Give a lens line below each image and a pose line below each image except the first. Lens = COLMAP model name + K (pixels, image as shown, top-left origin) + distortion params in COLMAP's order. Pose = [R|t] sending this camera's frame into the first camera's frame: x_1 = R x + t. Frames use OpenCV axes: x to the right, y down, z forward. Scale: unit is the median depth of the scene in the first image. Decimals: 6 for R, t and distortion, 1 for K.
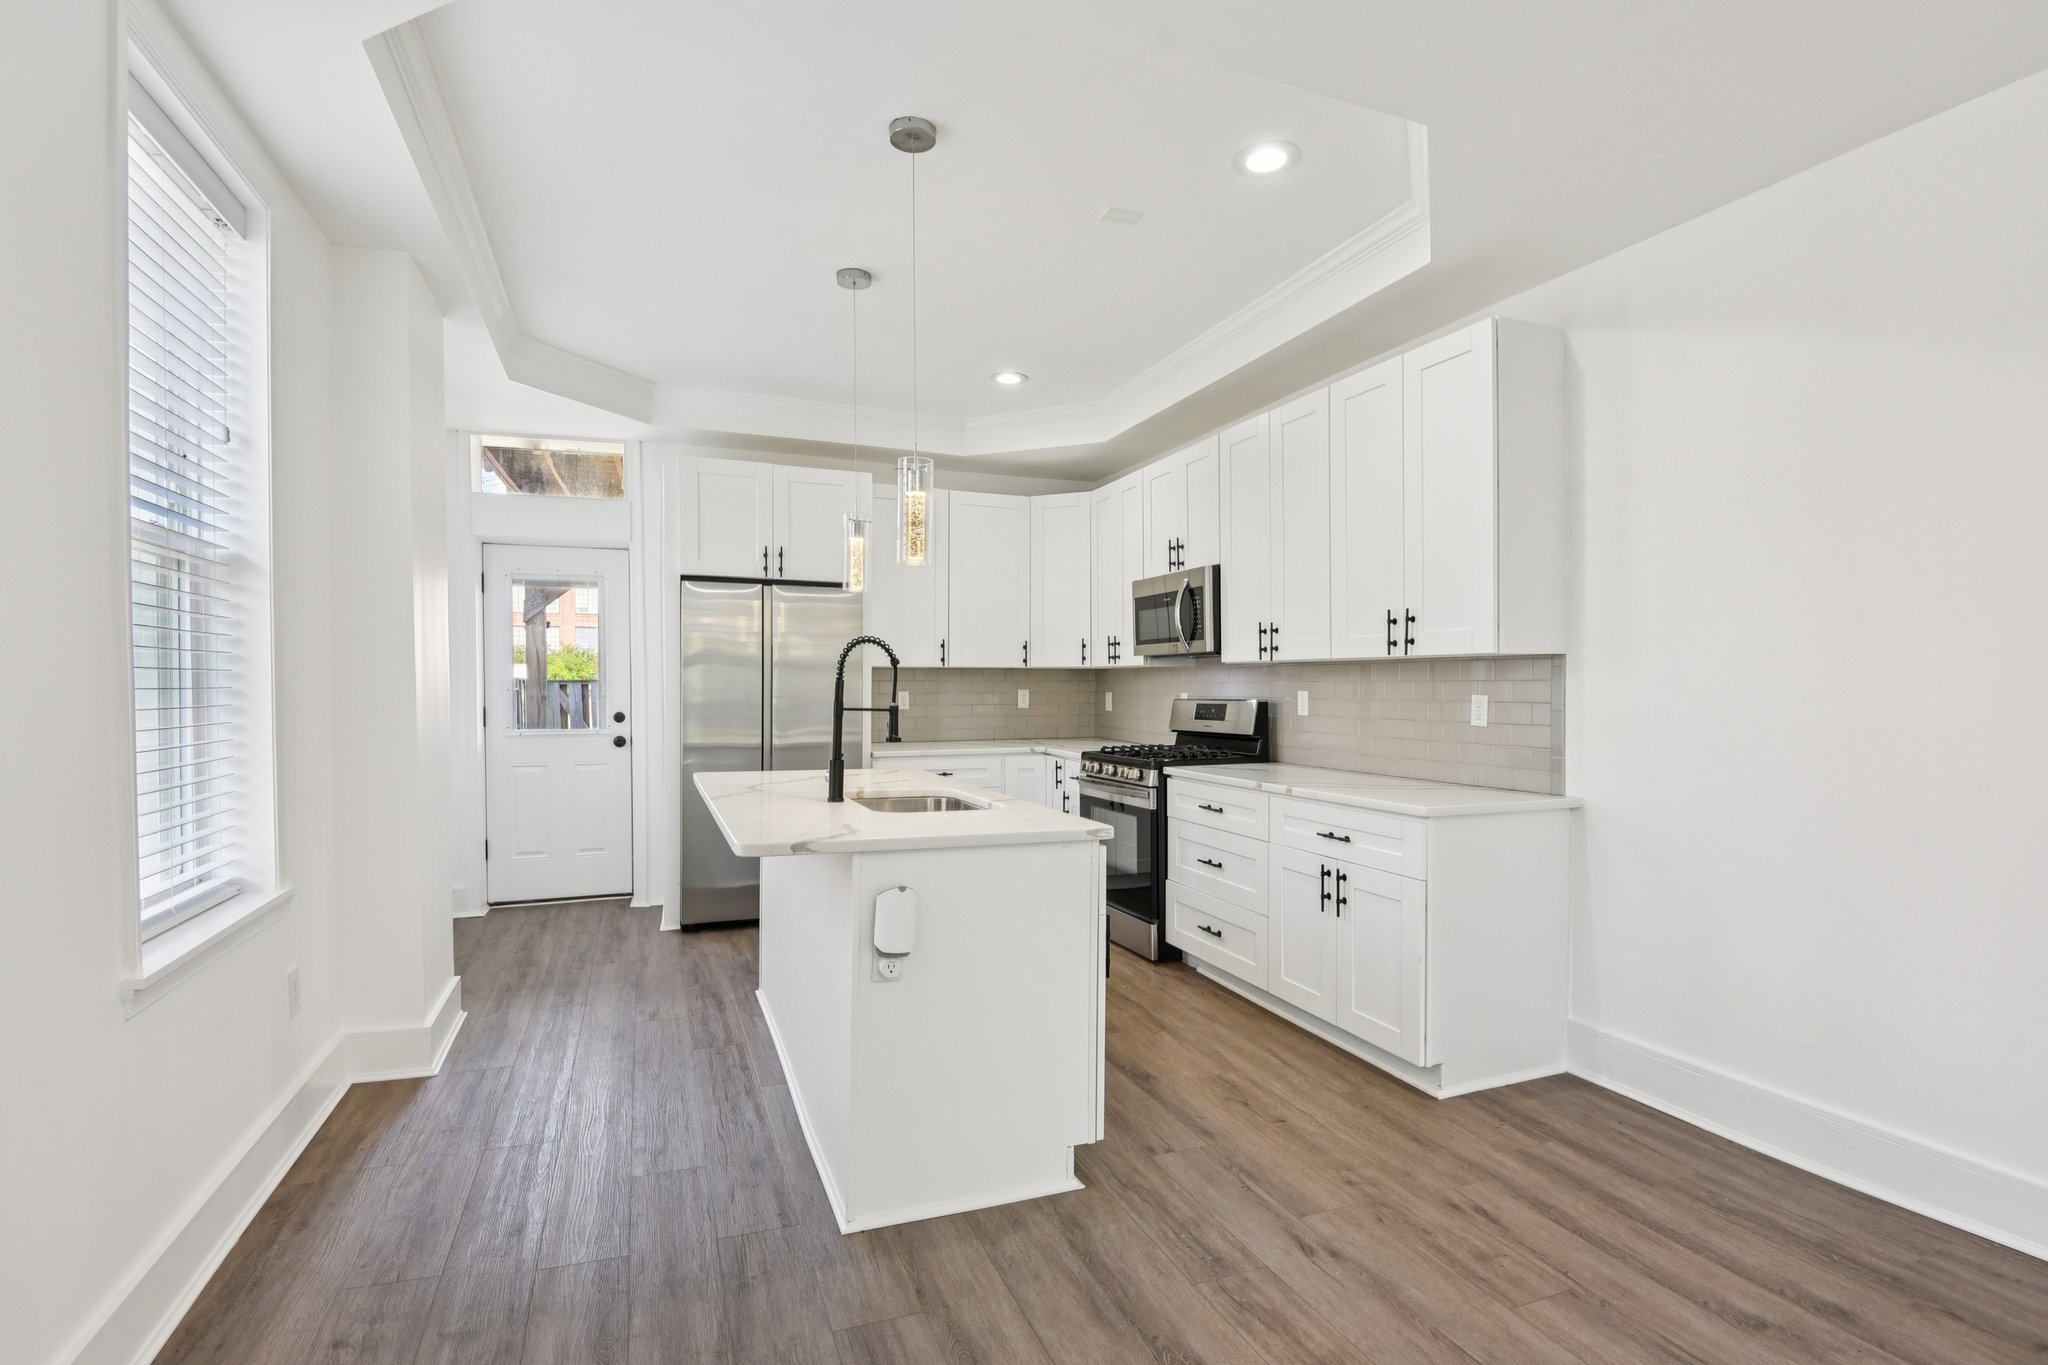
lens RADIAL K [[936.1, 0, 1054.8], [0, 936.1, 701.6], [0, 0, 1]] dist [-0.000065, -0.017581]
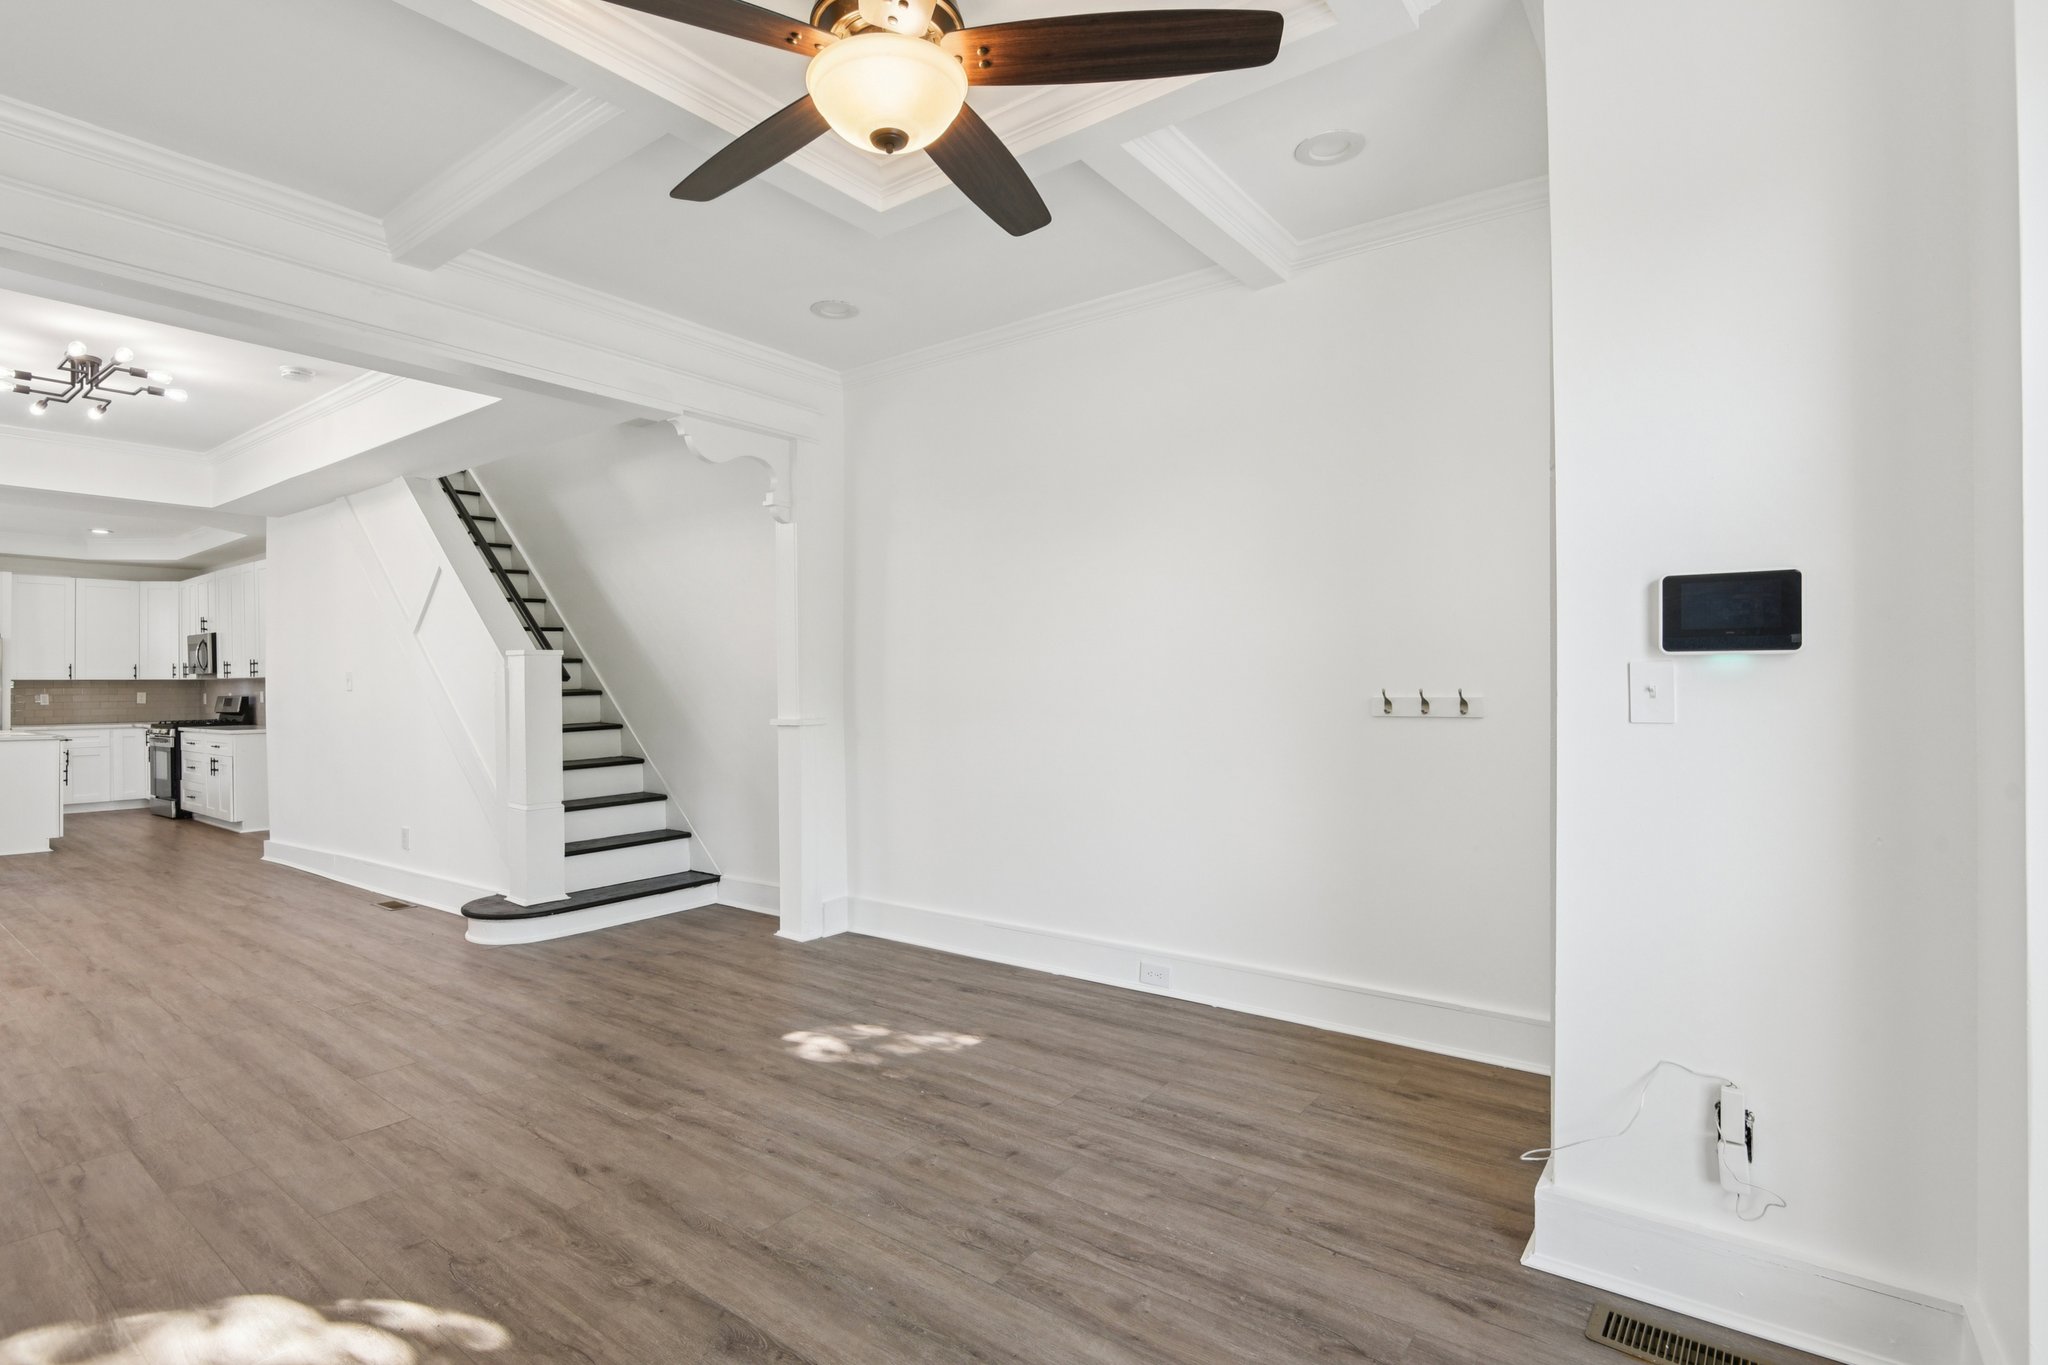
lens RADIAL K [[925.6, 0, 1032.0], [0, 925.6, 683.9], [0, 0, 1]] dist [-0.004093, -0.014598]
pose [[0.850957, -0.005705, 0.525205, 0.623456], [0.017430, 0.999697, -0.017382, 0.037172], [-0.524946, 0.023945, 0.850798, -1.647910]]
